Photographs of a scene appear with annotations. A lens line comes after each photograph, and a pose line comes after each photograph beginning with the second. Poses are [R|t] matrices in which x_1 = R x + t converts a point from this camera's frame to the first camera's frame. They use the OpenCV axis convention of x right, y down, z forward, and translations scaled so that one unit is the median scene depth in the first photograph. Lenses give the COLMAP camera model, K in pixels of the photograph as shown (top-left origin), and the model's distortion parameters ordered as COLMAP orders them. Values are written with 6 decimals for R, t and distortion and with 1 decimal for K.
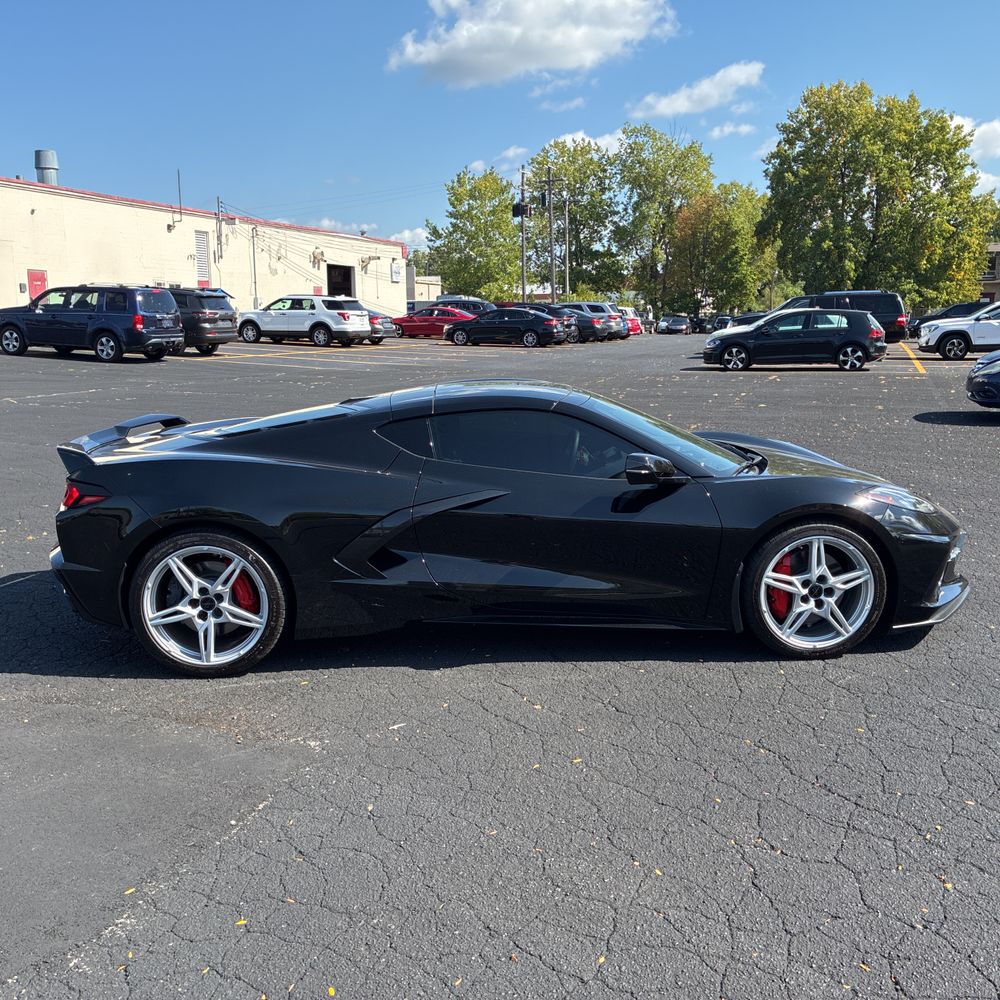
lens RADIAL K [[997.3, 0, 500.0], [0, 997.3, 500.0], [0, 0, 1]] dist [0.025007, -0.012651]
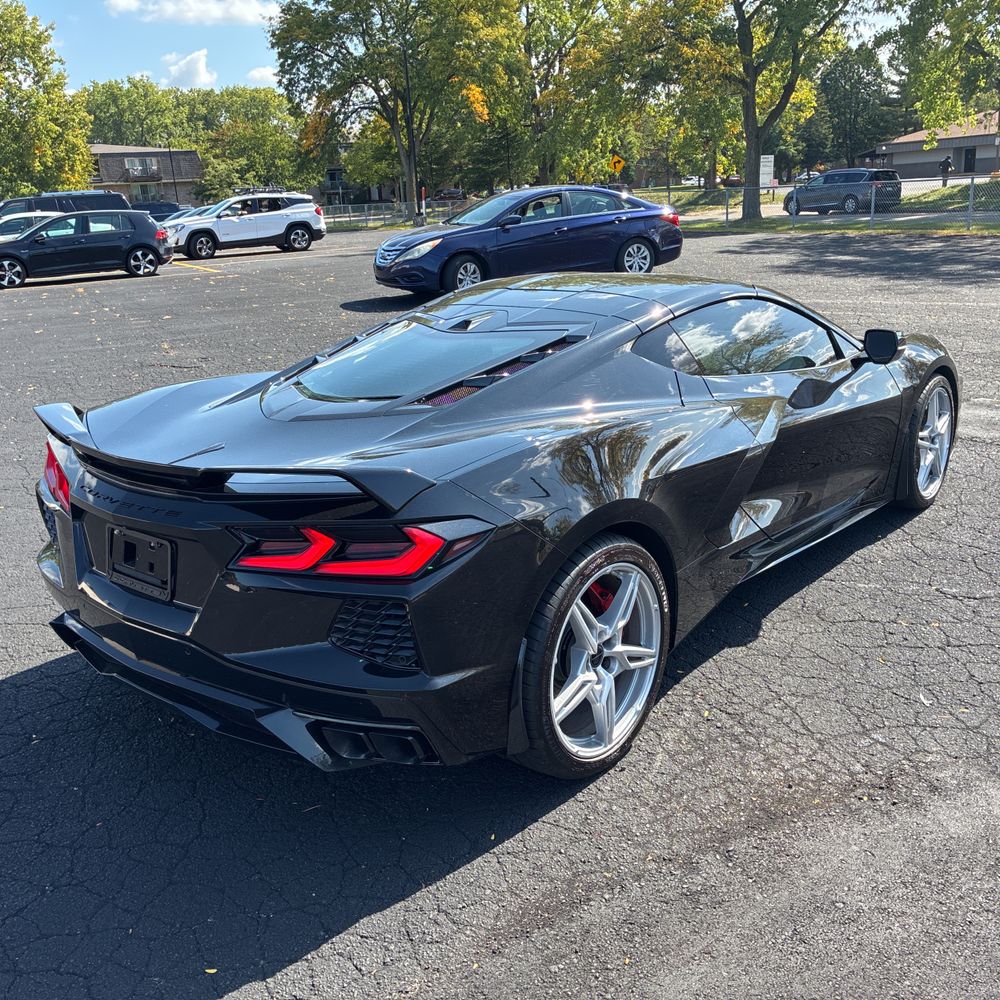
lens RADIAL K [[997.3, 0, 500.0], [0, 997.3, 500.0], [0, 0, 1]] dist [0.025007, -0.012651]
pose [[0.669125, -0.243213, 0.702225, -0.115352], [0.180340, 0.969826, 0.164057, -0.016162], [-0.720937, 0.016864, 0.692796, 0.093774]]
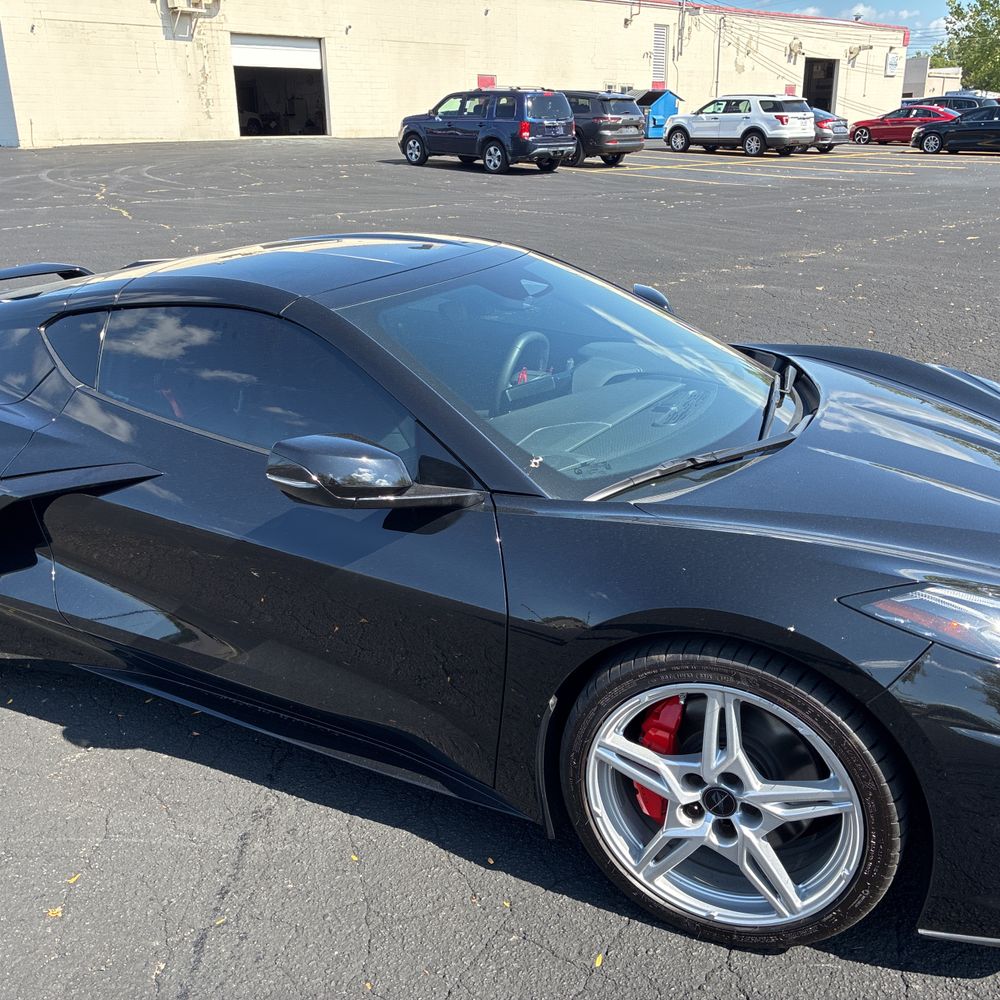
lens RADIAL K [[989.8, 0, 507.5], [0, 989.8, 502.1], [0, 0, 1]] dist [0.003948, 0.026613]
pose [[0.890745, 0.154202, -0.427544, 0.062124], [-0.072622, 0.976889, 0.201034, -0.017304], [0.448663, -0.148021, 0.881358, 0.095716]]
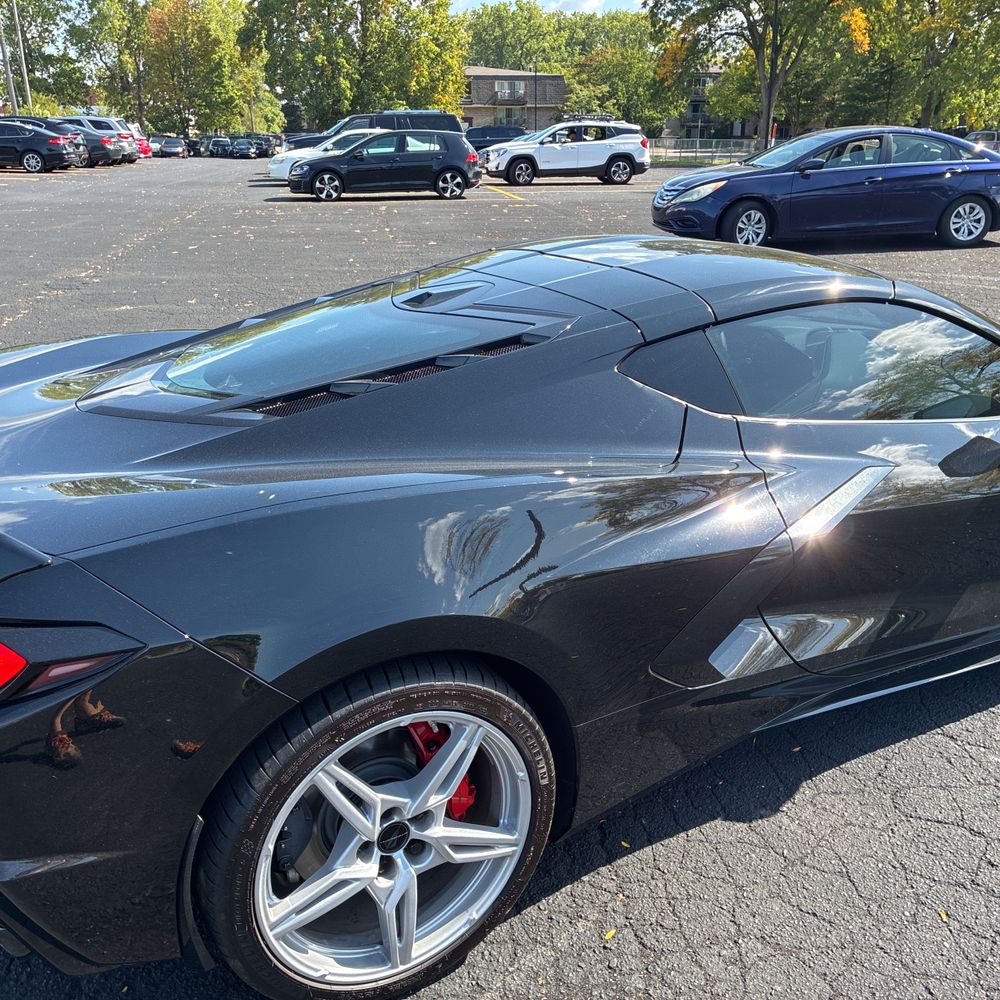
lens RADIAL K [[994.8, 0, 497.3], [0, 994.8, 522.1], [0, 0, 1]] dist [0.017632, -0.008154]
pose [[0.881297, -0.161591, 0.444077, -0.064034], [0.077073, 0.976287, 0.202296, -0.015744], [-0.466236, -0.144056, 0.872853, 0.098833]]
